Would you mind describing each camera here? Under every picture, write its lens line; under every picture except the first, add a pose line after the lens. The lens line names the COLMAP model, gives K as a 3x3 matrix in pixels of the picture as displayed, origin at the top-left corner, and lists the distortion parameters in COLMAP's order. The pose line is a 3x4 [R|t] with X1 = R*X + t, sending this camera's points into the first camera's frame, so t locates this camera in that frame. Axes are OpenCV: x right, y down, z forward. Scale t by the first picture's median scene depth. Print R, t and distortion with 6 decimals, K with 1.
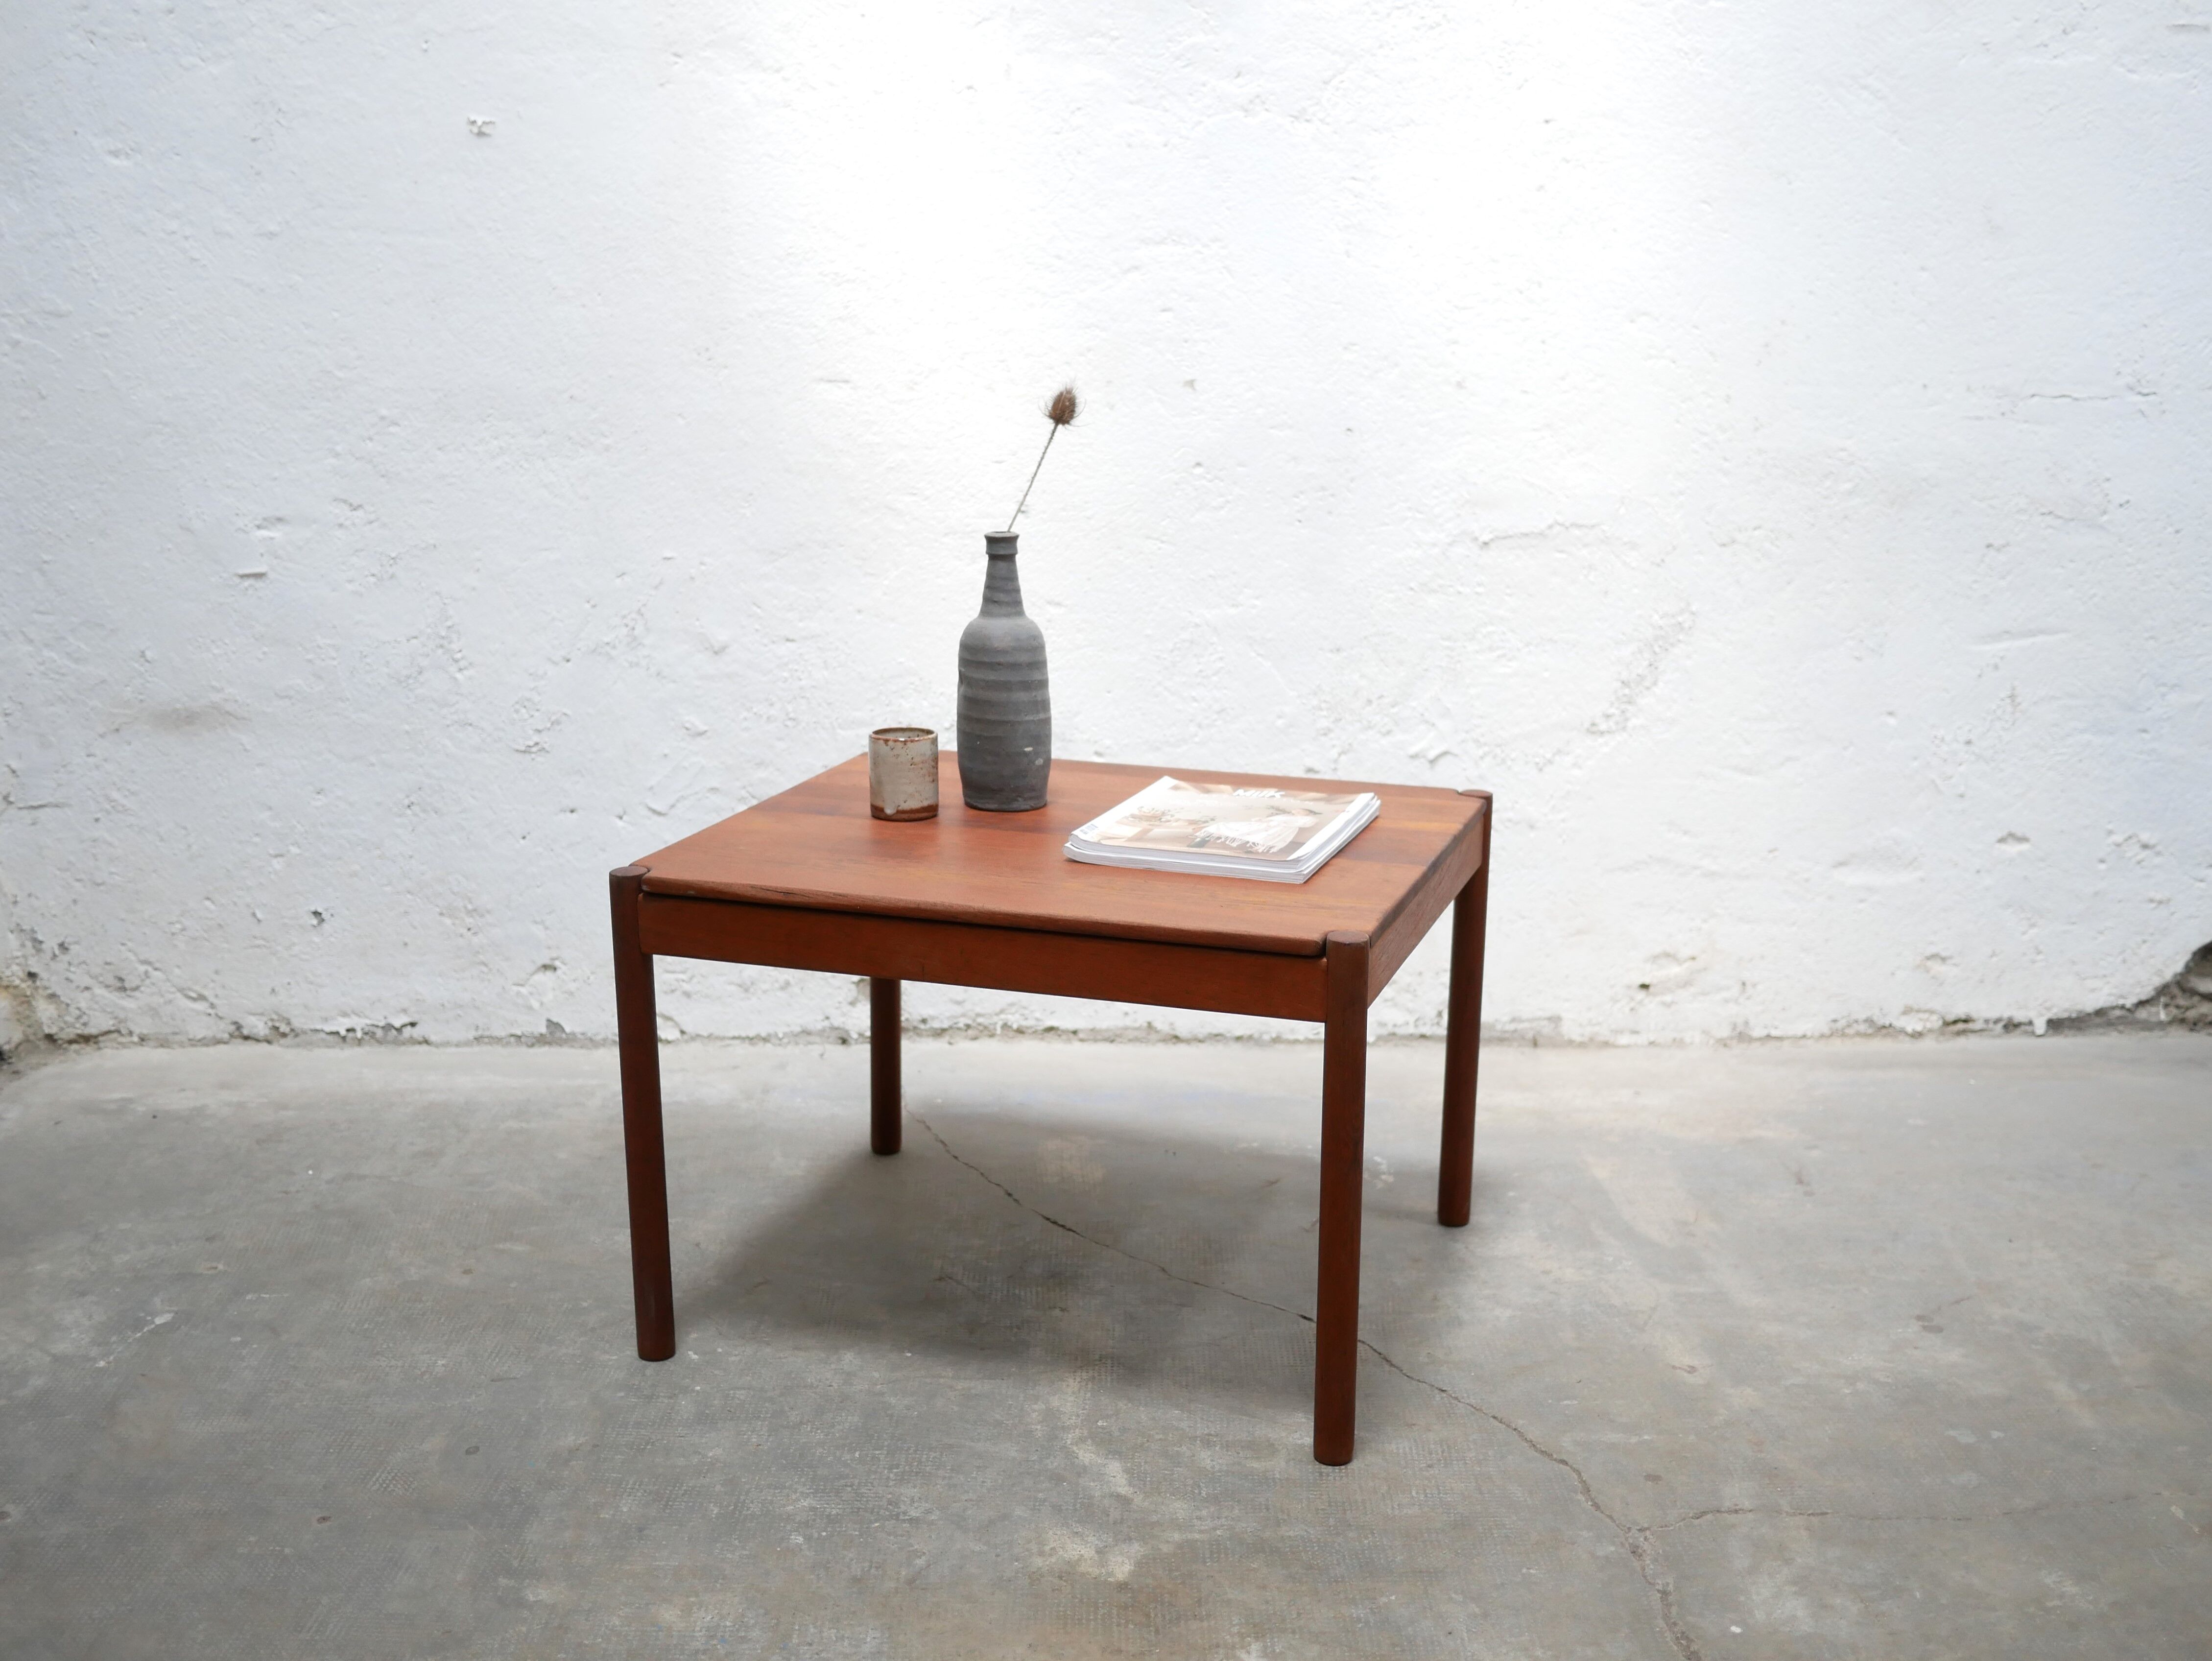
lens RADIAL K [[2449.1, 0, 1112.9], [0, 2449.1, 815.3], [0, 0, 1]] dist [-0.005574, 0.000000]
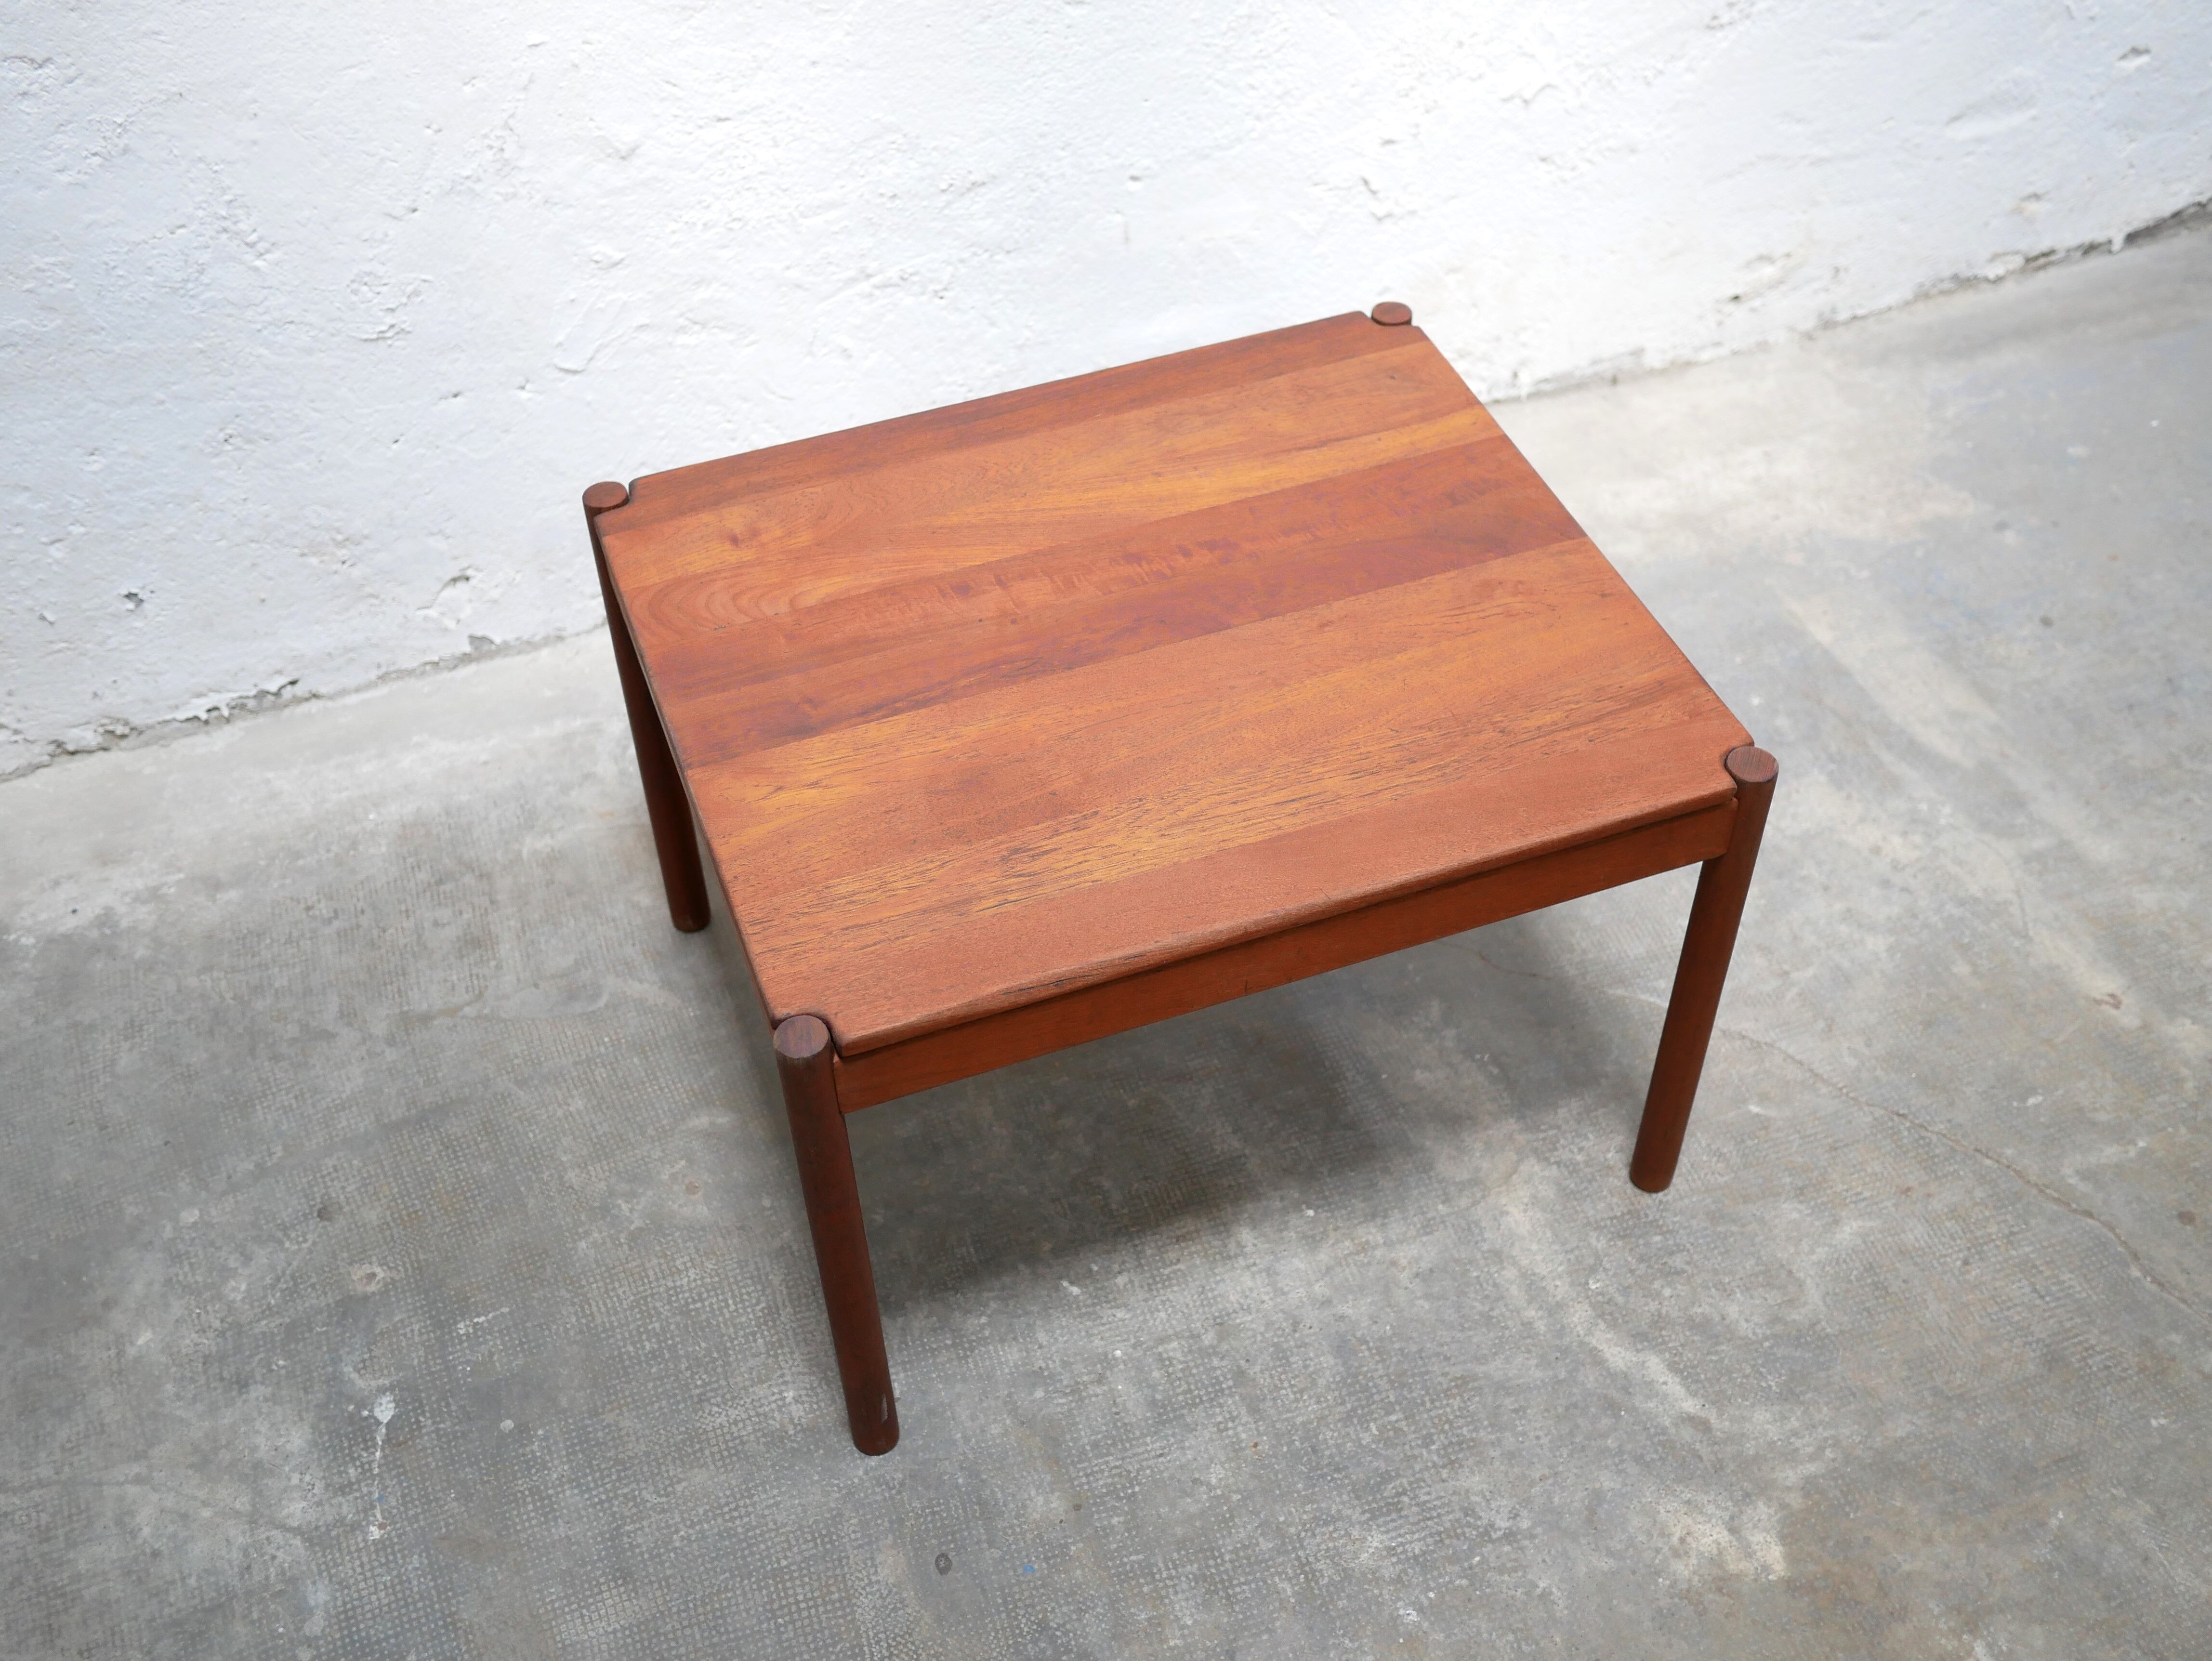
lens RADIAL K [[2476.1, 0, 1098.5], [0, 2476.1, 766.0], [0, 0, 1]] dist [-0.007050, 0.000000]
pose [[0.947961, -0.238960, 0.210400, -0.225279], [0.096130, 0.844805, 0.526368, -0.281075], [-0.303528, -0.478751, 0.823814, 0.294369]]
